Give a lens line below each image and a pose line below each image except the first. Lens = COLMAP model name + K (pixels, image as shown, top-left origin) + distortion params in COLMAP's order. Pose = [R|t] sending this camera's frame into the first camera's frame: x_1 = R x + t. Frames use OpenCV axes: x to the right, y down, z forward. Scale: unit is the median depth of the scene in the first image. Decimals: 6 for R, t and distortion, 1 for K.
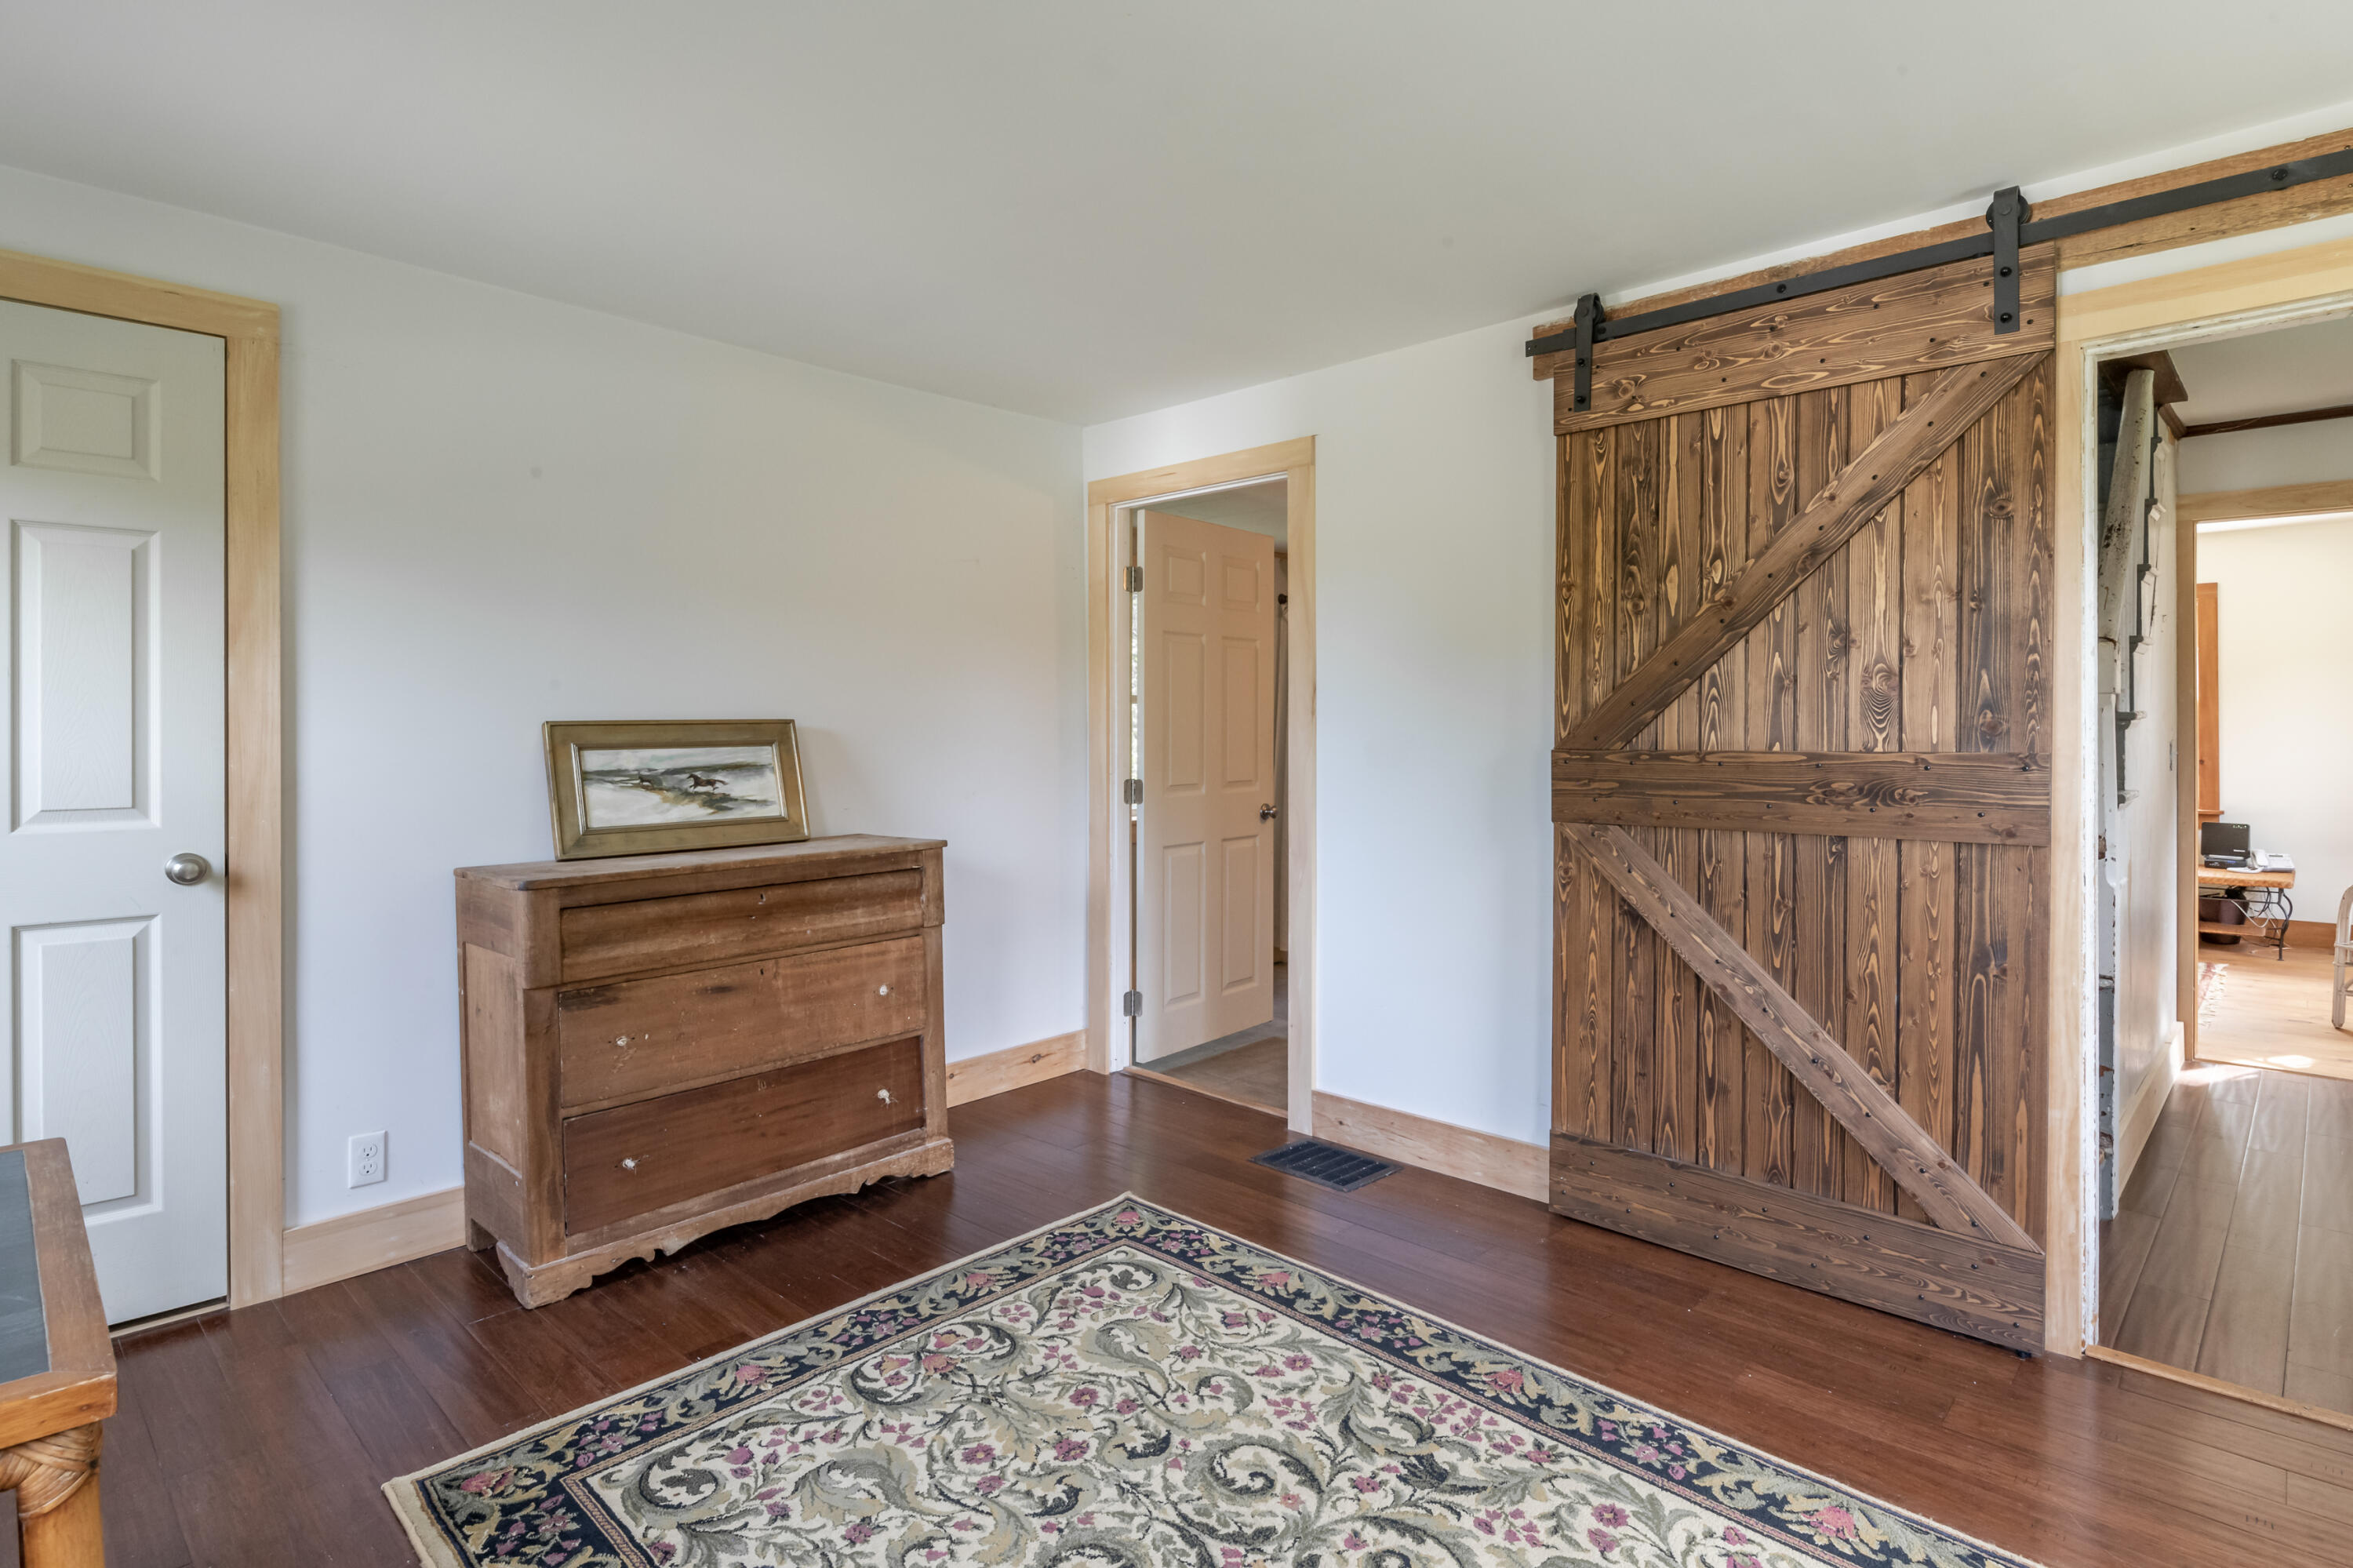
lens RADIAL K [[1211.2, 0, 1157.7], [0, 1211.2, 742.9], [0, 0, 1]] dist [0.005523, -0.005854]
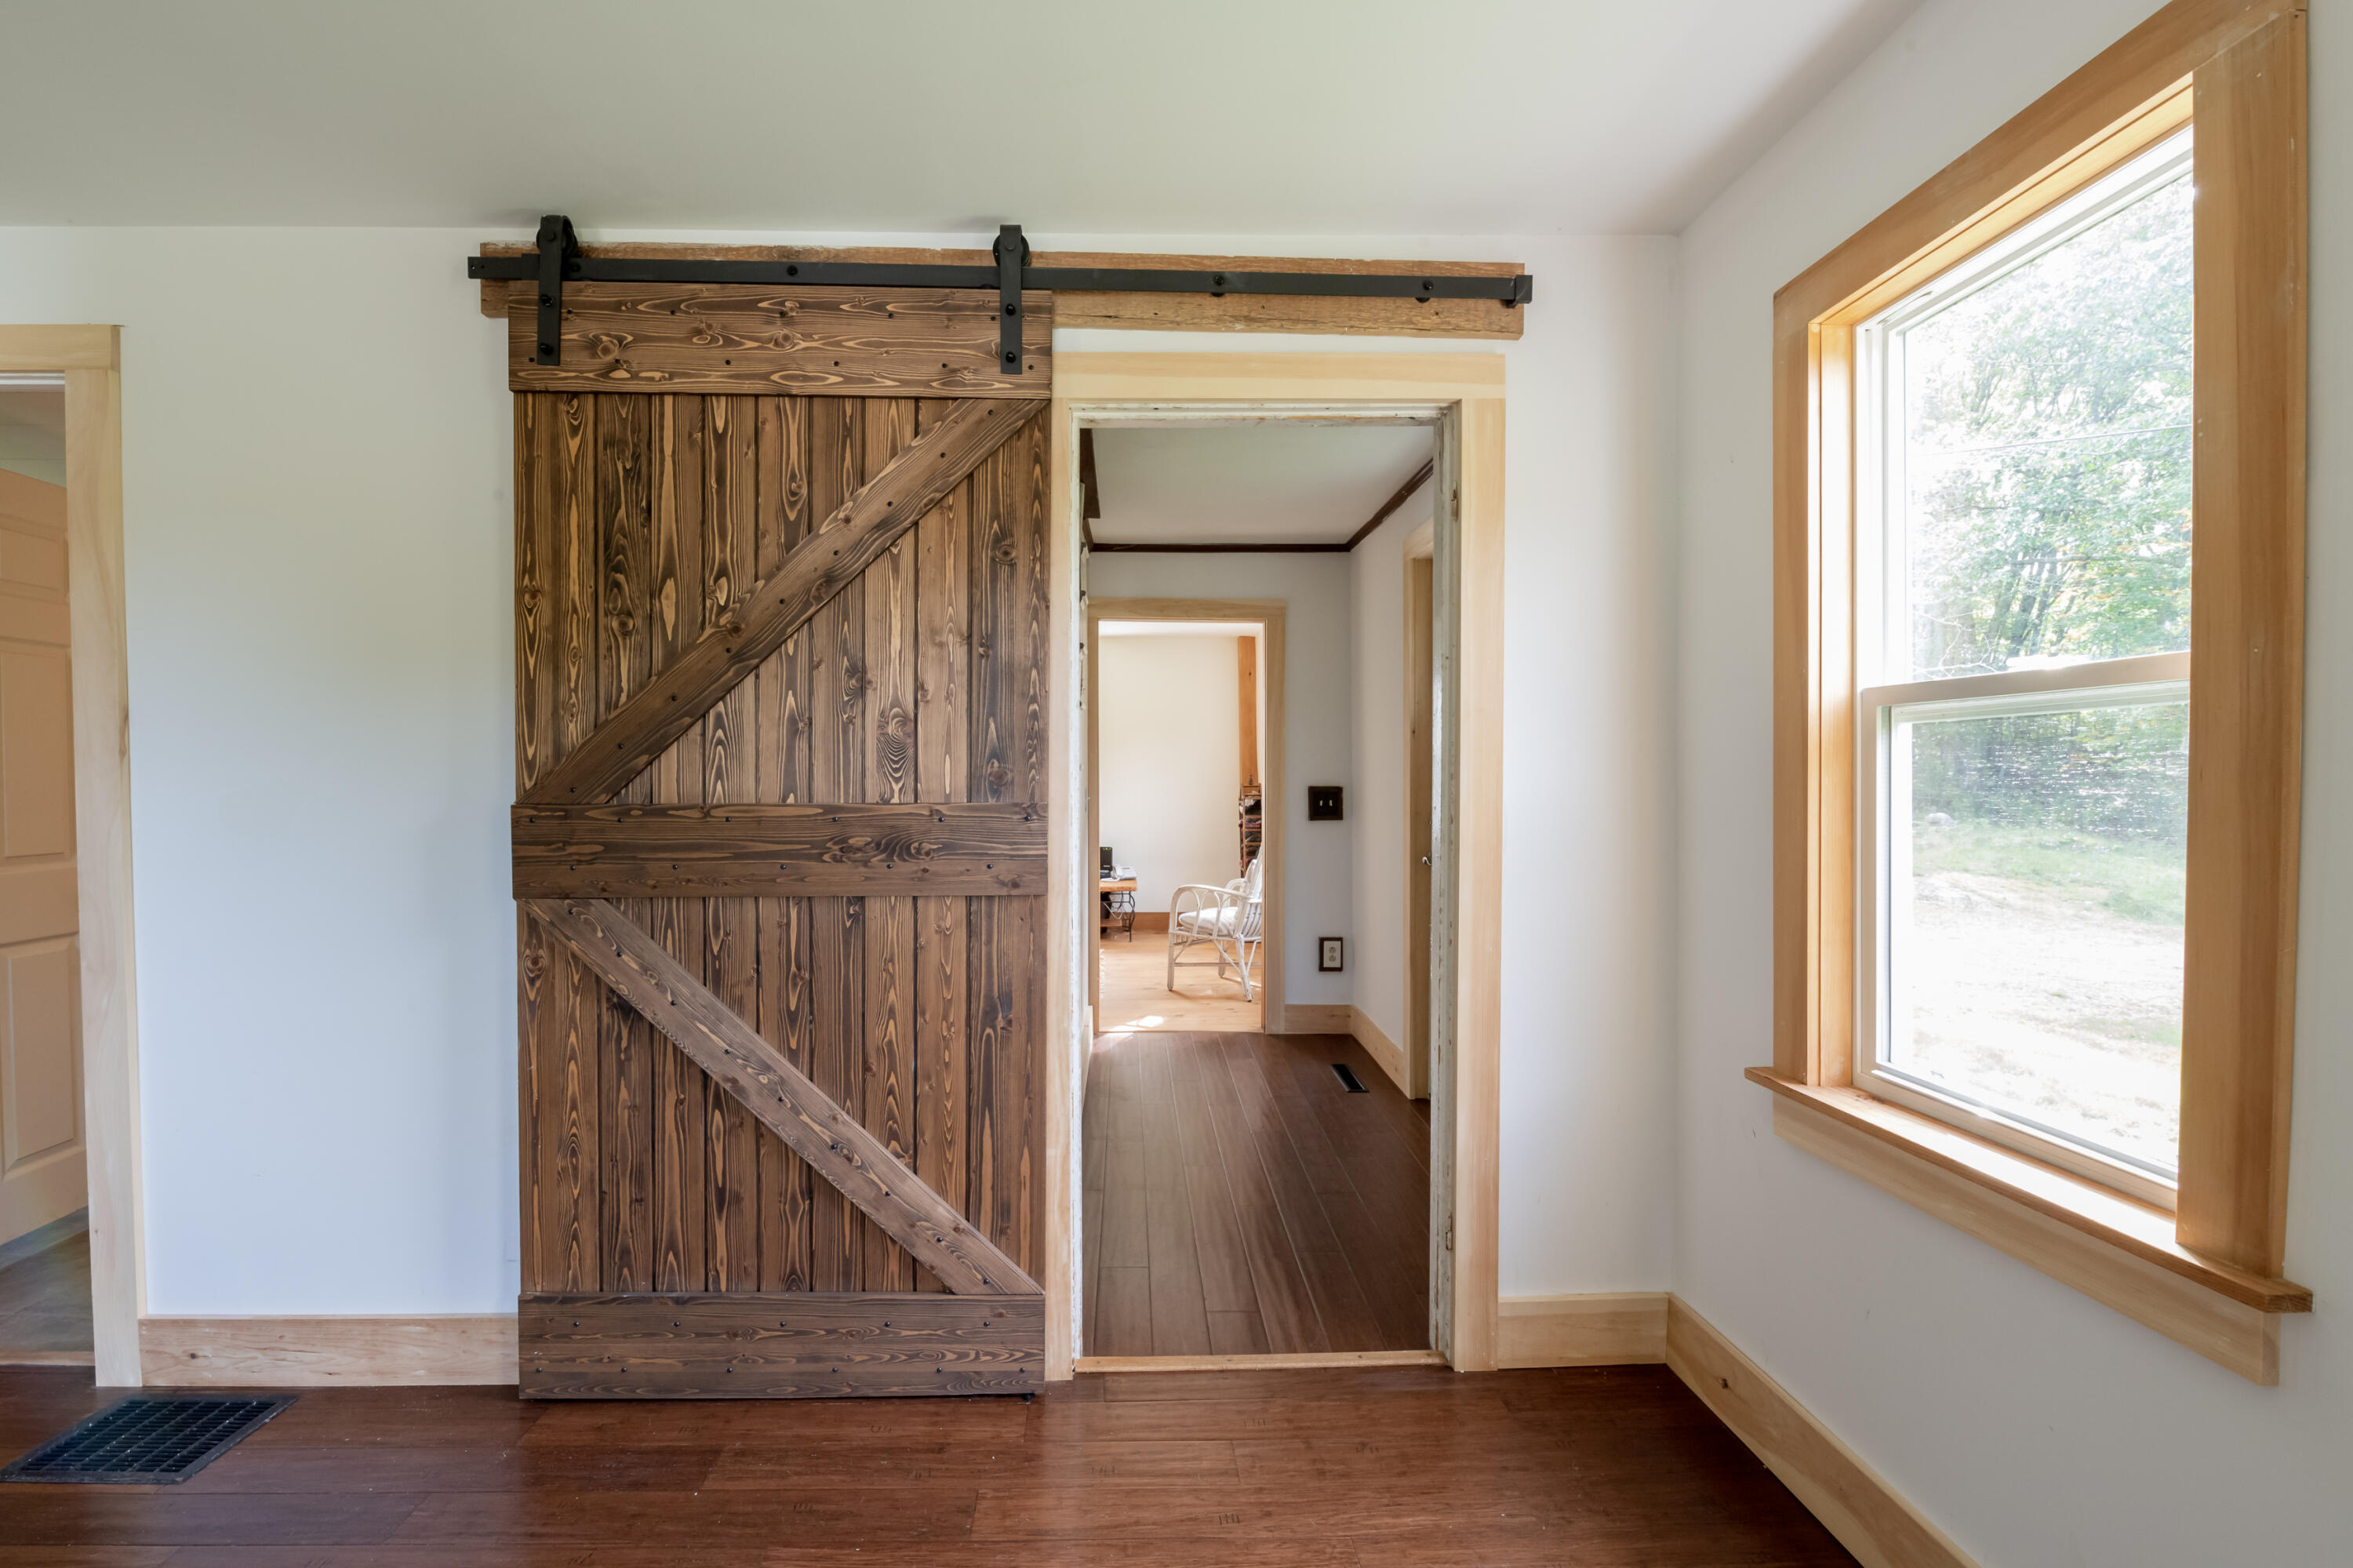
lens RADIAL K [[1013.0, 0, 1177.0], [0, 1013.0, 792.1], [0, 0, 1]] dist [-0.009040, -0.002671]
pose [[0.673028, -0.007254, 0.739581, 0.157777], [0.006237, 0.999972, 0.004133, -0.002798], [-0.739590, 0.001831, 0.673055, 0.301479]]
